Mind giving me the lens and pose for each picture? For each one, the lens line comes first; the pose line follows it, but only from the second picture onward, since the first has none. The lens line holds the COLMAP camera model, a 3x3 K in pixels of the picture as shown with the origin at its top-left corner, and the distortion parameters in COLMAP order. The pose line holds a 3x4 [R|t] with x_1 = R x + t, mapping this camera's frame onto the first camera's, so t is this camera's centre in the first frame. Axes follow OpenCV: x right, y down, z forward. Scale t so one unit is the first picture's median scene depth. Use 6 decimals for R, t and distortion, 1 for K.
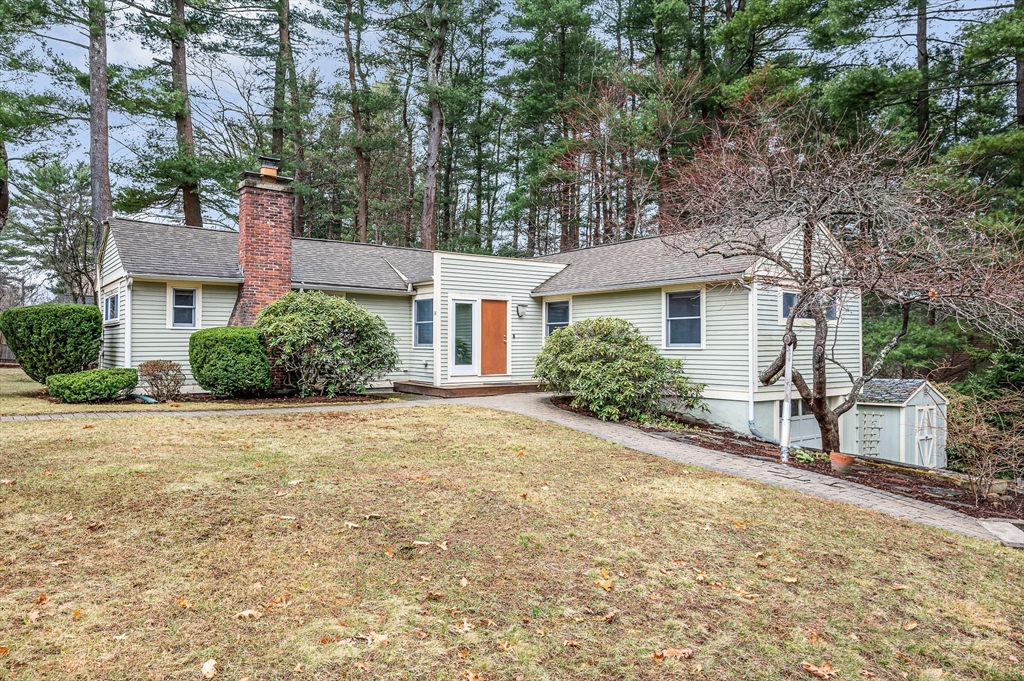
lens RADIAL K [[679.7, 0, 511.0], [0, 679.7, 342.6], [0, 0, 1]] dist [-0.006685, -0.000814]
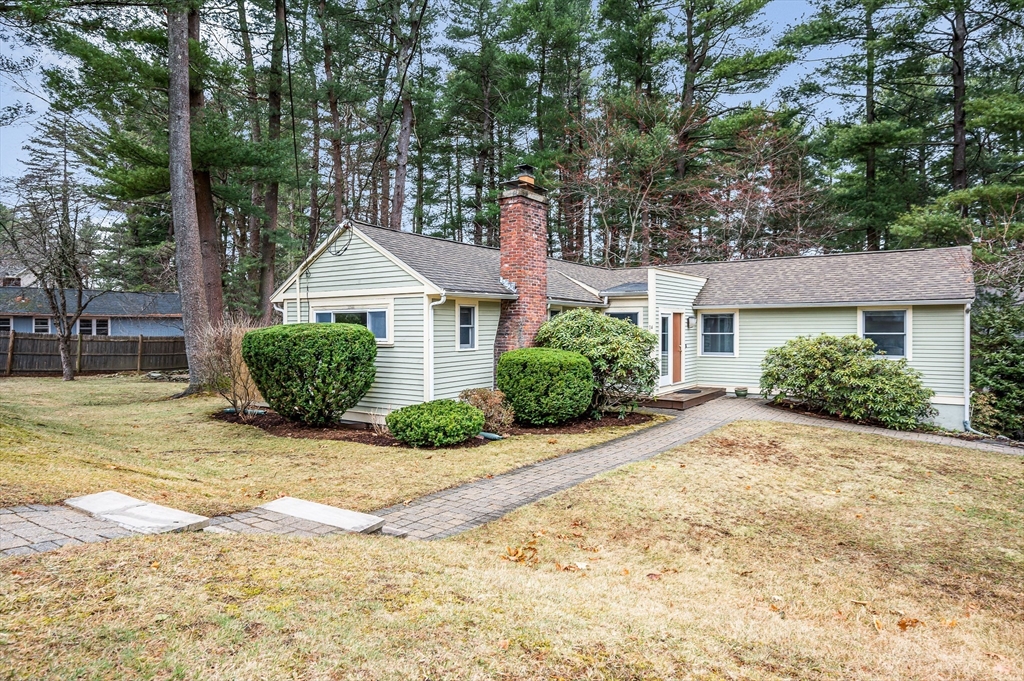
lens RADIAL K [[616.8, 0, 512.4], [0, 616.8, 337.6], [0, 0, 1]] dist [-0.022352, -0.000349]
pose [[0.945305, -0.012352, 0.325955, -0.679956], [0.006285, 0.999787, 0.019660, -0.052421], [-0.326129, -0.016536, 0.945181, 0.203969]]
